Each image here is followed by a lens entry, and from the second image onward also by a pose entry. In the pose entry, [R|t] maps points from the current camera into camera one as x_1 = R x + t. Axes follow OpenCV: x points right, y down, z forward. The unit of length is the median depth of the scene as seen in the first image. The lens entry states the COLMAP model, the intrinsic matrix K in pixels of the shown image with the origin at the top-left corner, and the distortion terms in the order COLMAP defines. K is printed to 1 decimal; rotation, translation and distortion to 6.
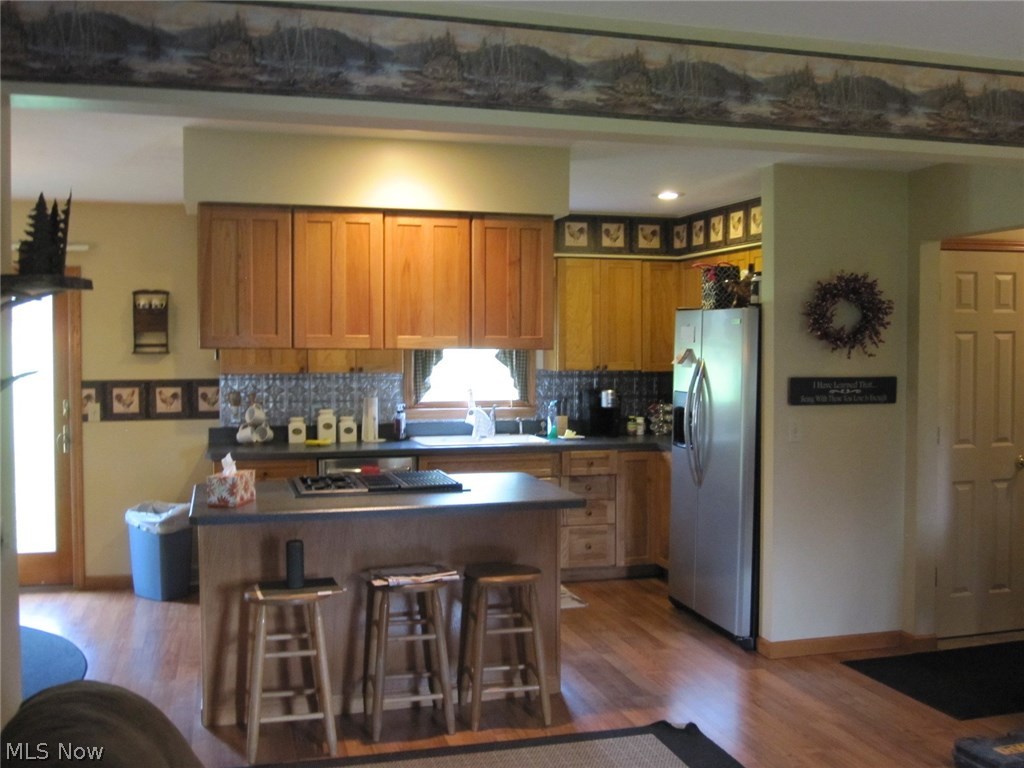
lens RADIAL K [[1055.5, 0, 511.1], [0, 1055.5, 378.9], [0, 0, 1]] dist [0.001201, 0.000000]
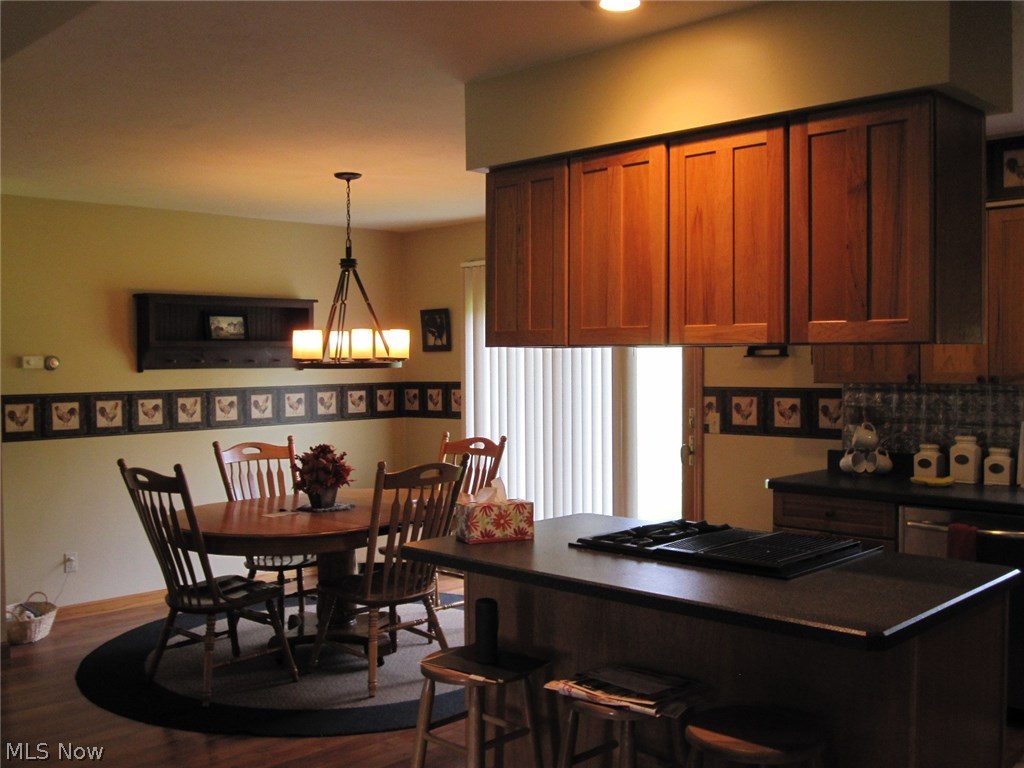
lens RADIAL K [[1055.5, 0, 511.6], [0, 1055.5, 387.1], [0, 0, 1]] dist [0.001201, 0.000000]
pose [[0.506825, 0.021570, -0.861779, 0.285308], [-0.022995, 0.999669, 0.011498, -0.004745], [0.861743, 0.013989, 0.507153, 0.400221]]
